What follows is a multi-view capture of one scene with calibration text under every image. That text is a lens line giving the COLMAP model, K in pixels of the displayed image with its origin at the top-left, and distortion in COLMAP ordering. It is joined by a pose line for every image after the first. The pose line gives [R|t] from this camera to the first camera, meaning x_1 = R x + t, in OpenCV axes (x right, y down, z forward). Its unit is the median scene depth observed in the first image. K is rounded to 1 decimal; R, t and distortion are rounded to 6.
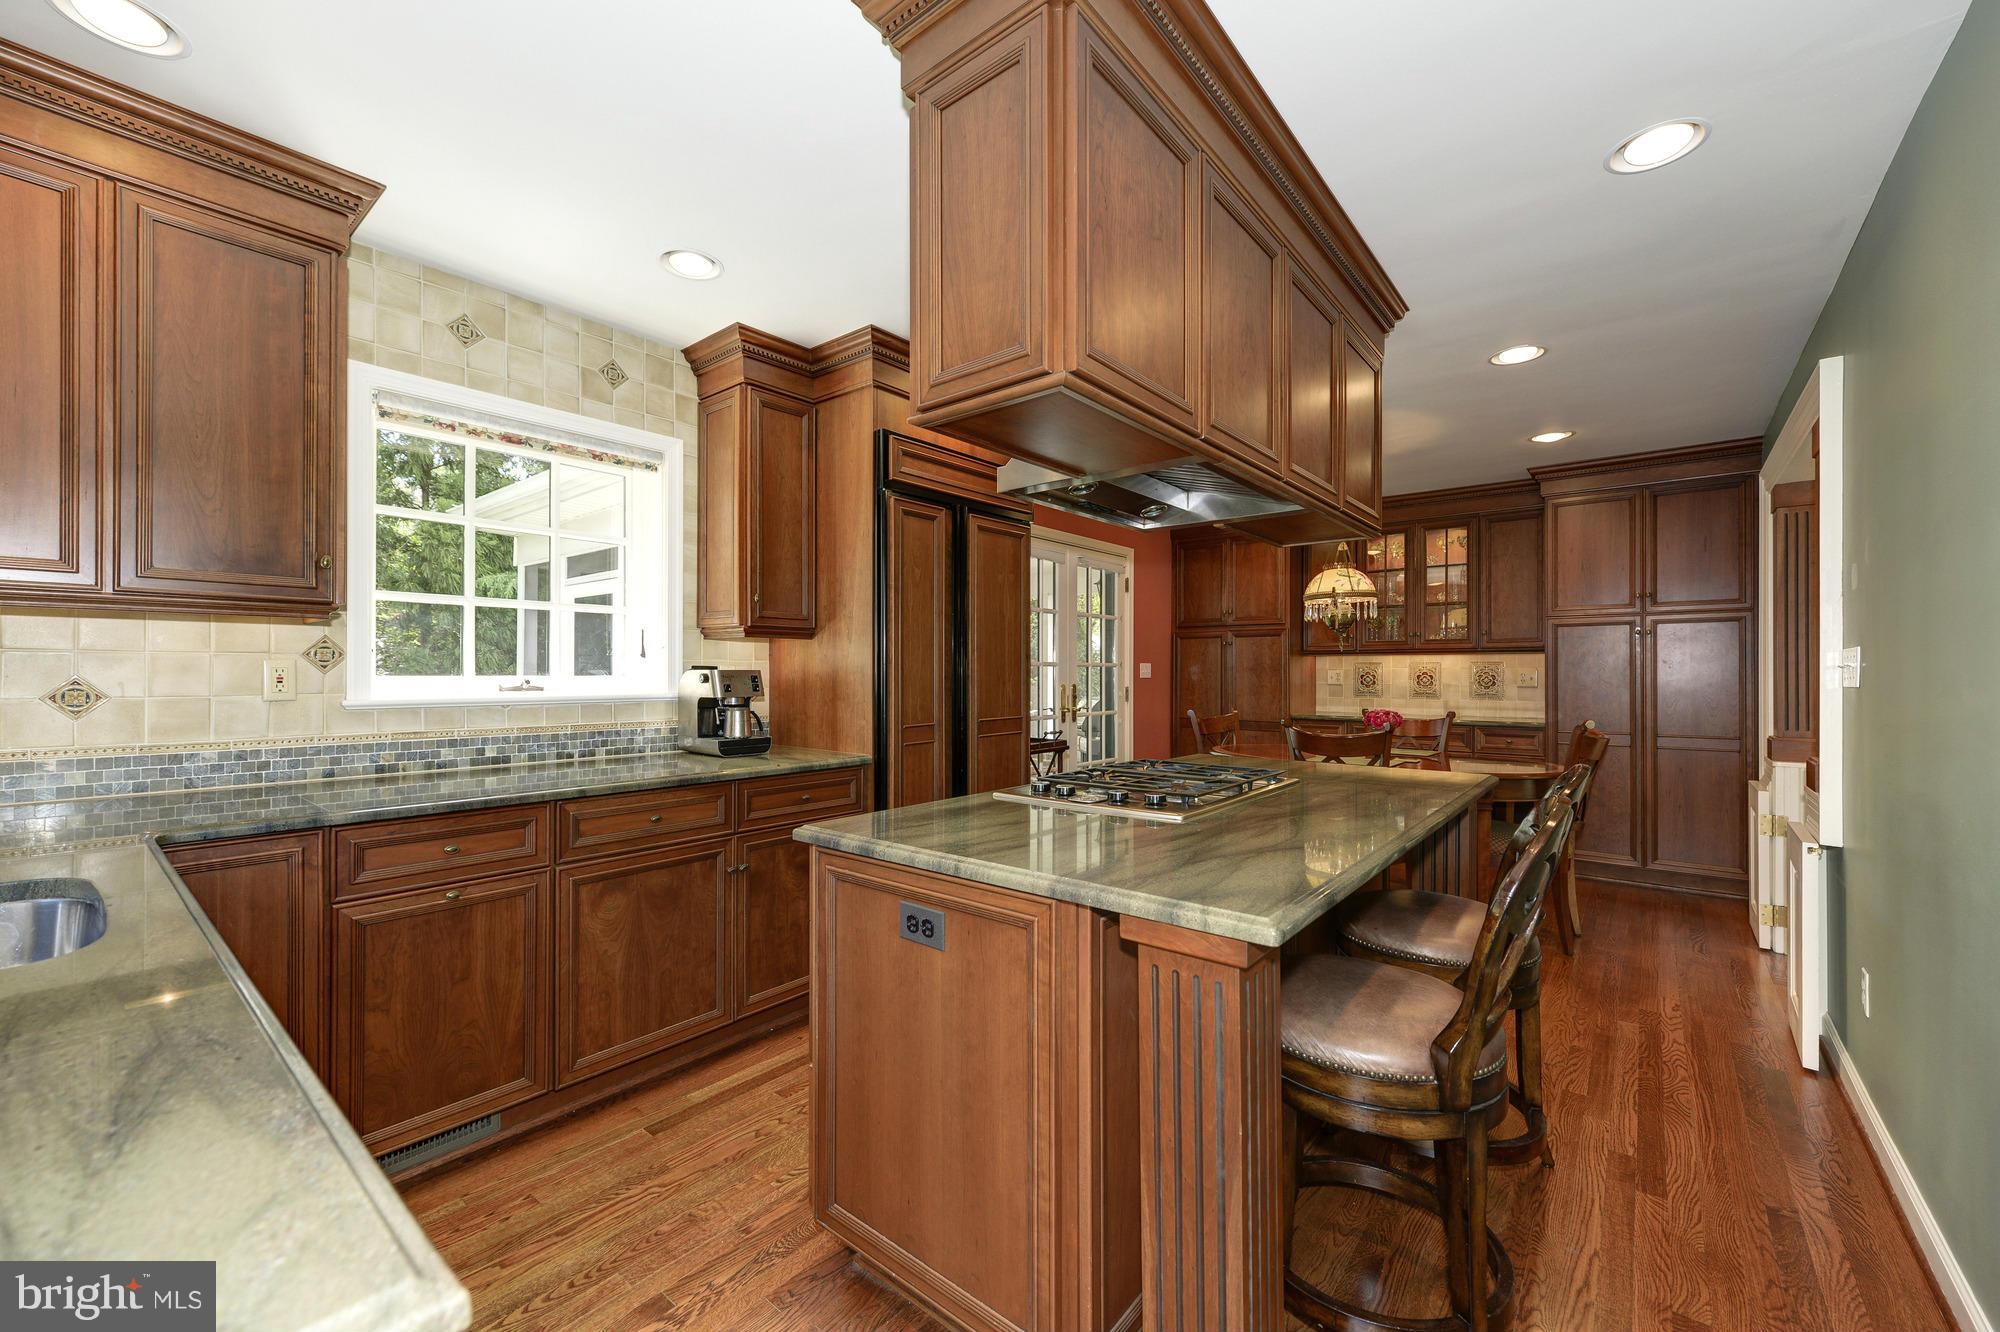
lens RADIAL K [[787.0, 0, 994.2], [0, 787.0, 666.3], [0, 0, 1]] dist [0.007260, -0.000013]
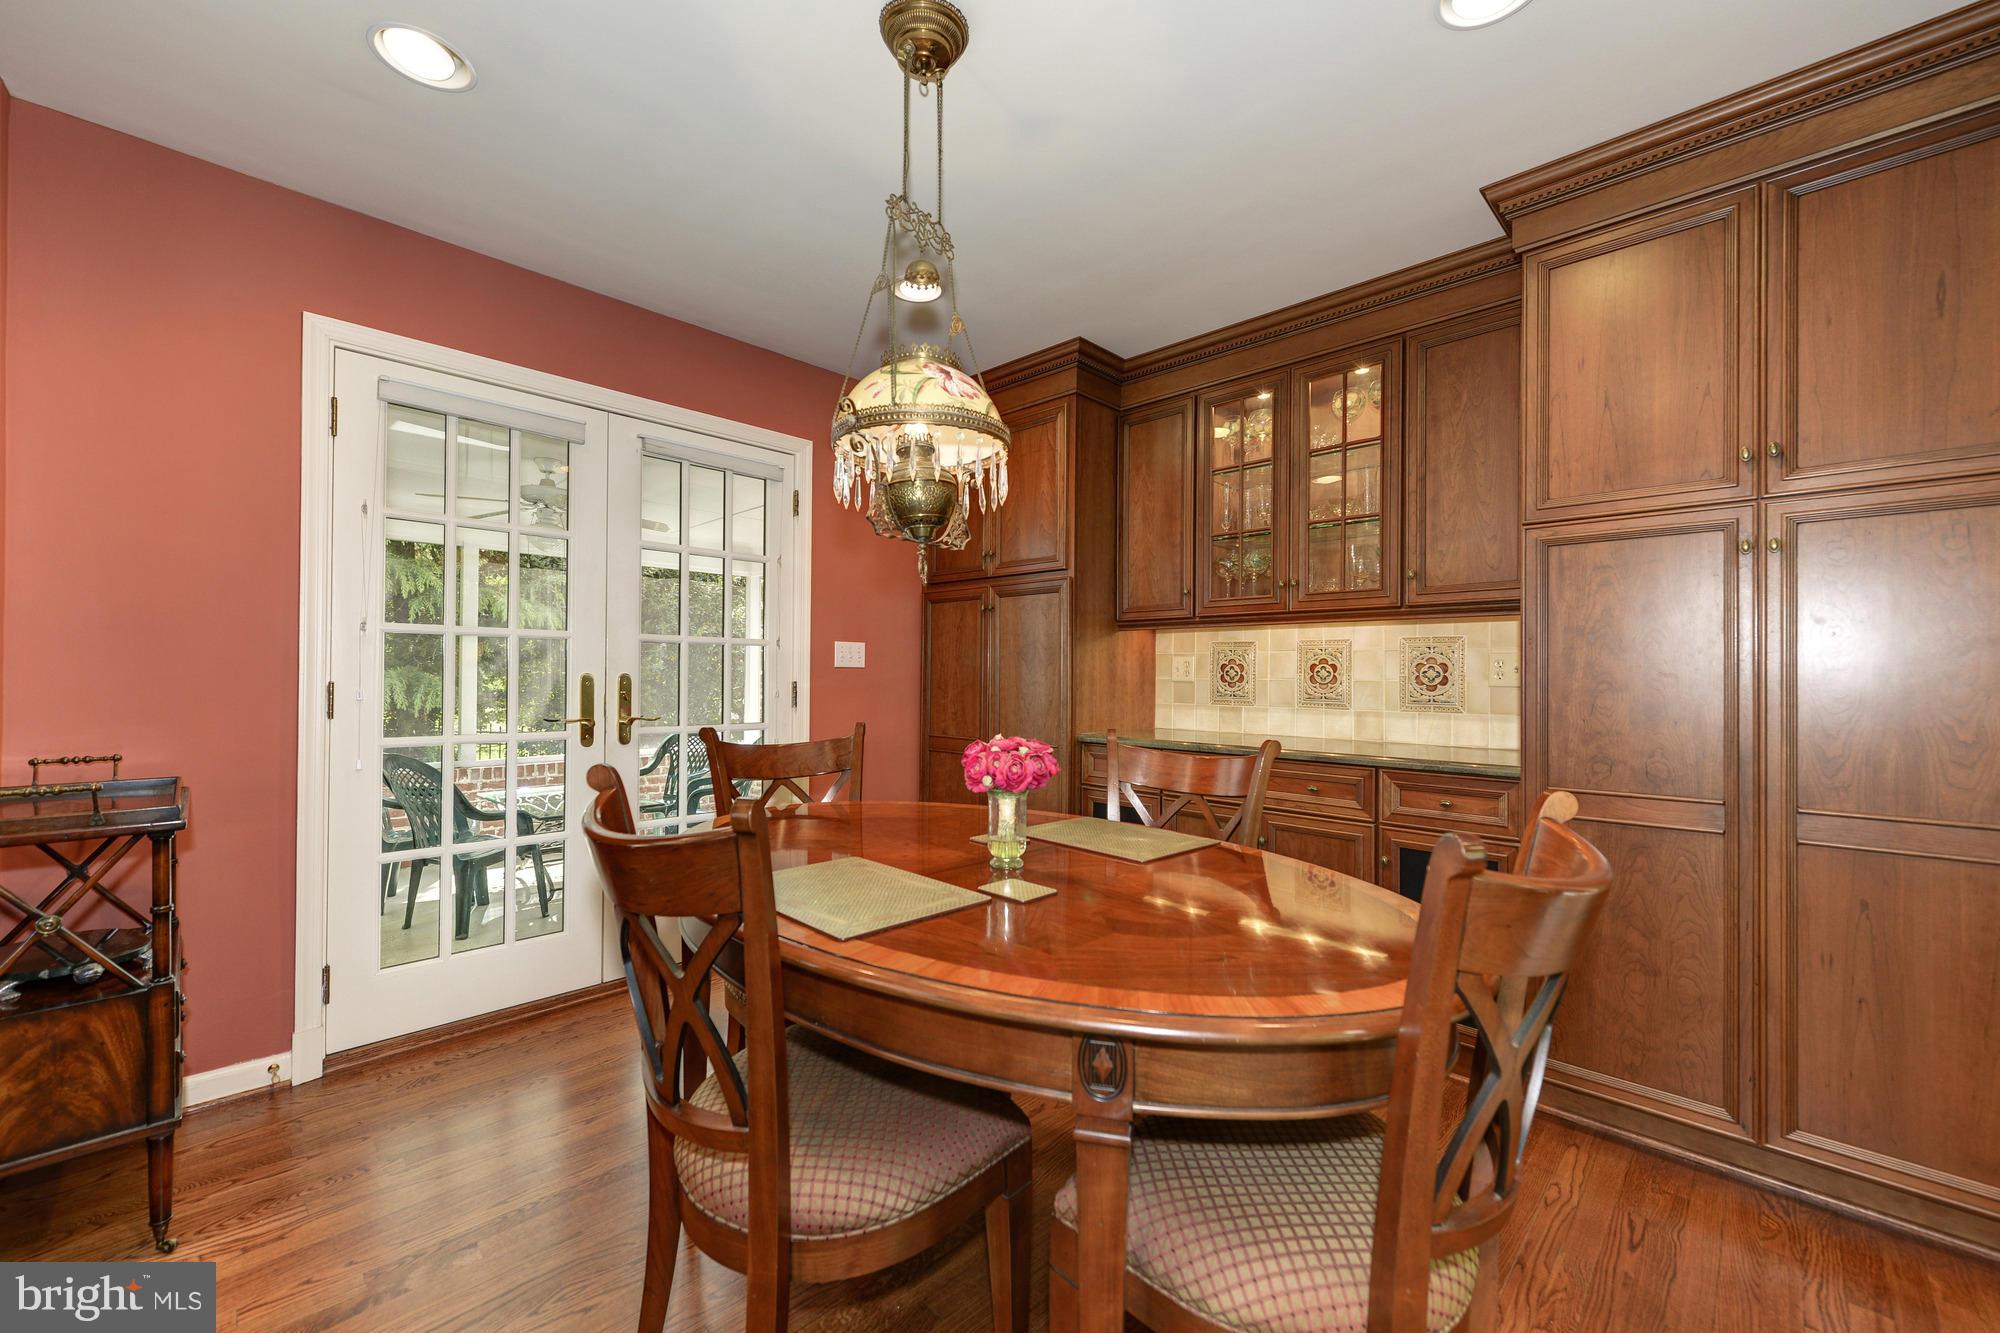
lens RADIAL K [[784.8, 0, 1000.0], [0, 784.8, 666.5], [0, 0, 1]] dist [0.001151, -0.000005]
pose [[0.996824, 0.007013, -0.079326, 0.403673], [-0.007288, 0.999968, -0.003182, 0.017825], [0.079301, 0.003750, 0.996844, 0.493362]]
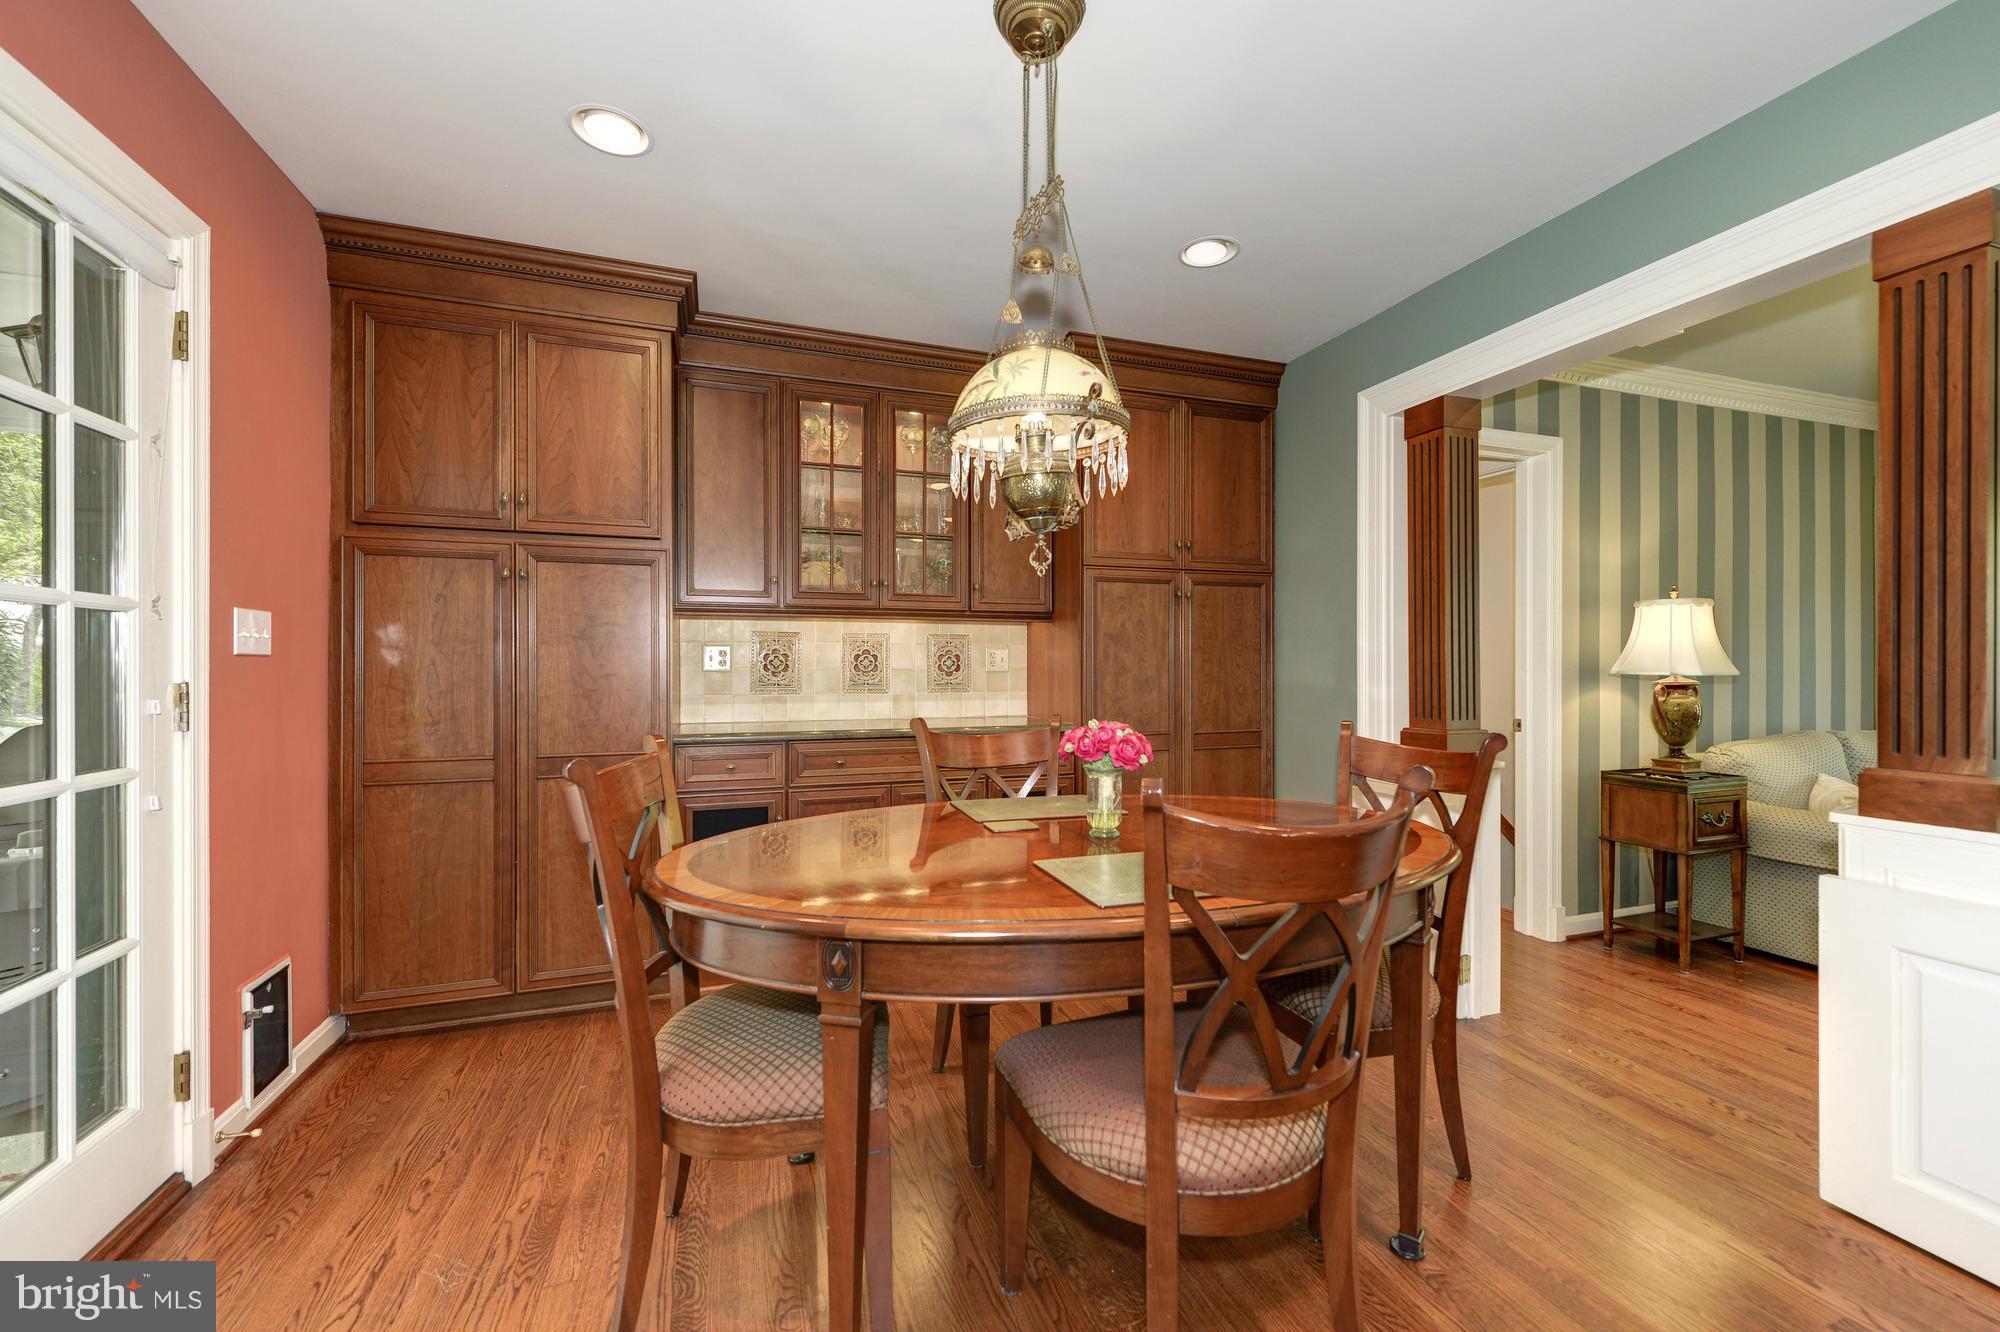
lens RADIAL K [[787.0, 0, 994.2], [0, 787.0, 666.3], [0, 0, 1]] dist [0.007260, -0.000013]
pose [[0.518617, -0.000380, 0.855007, 0.080916], [-0.004705, 0.999983, 0.003298, 0.019860], [-0.854994, -0.005733, 0.518606, 0.652057]]
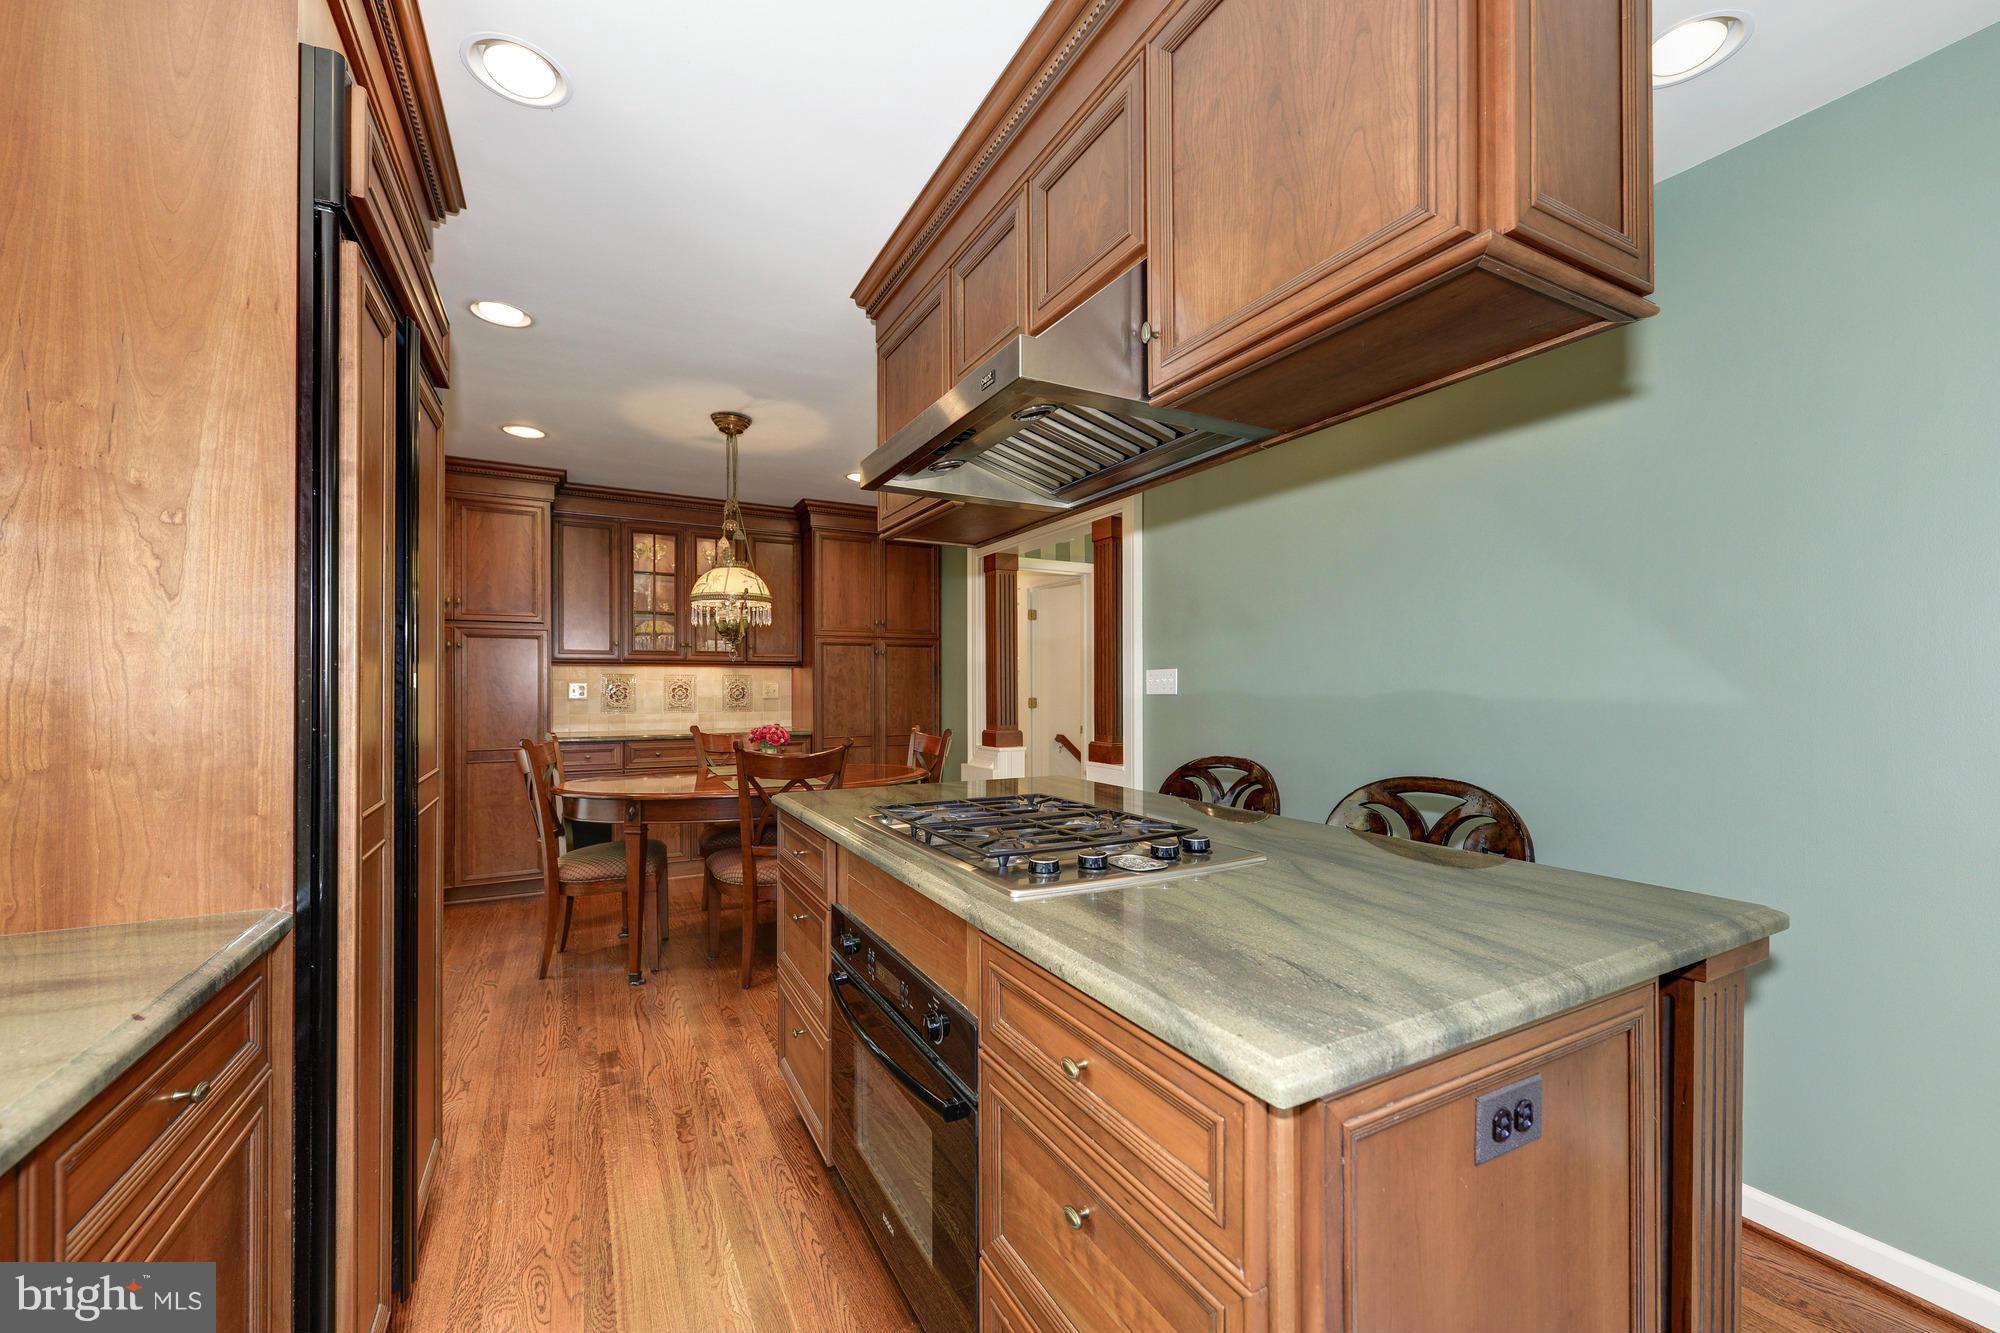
lens RADIAL K [[789.2, 0, 1000.3], [0, 789.2, 686.5], [0, 0, 1]] dist [0.009492, 0.000021]
pose [[0.373697, -0.001940, 0.927549, -0.219594], [-0.005741, 0.999974, 0.004405, 0.003461], [-0.927533, -0.006971, 0.373676, 0.304536]]
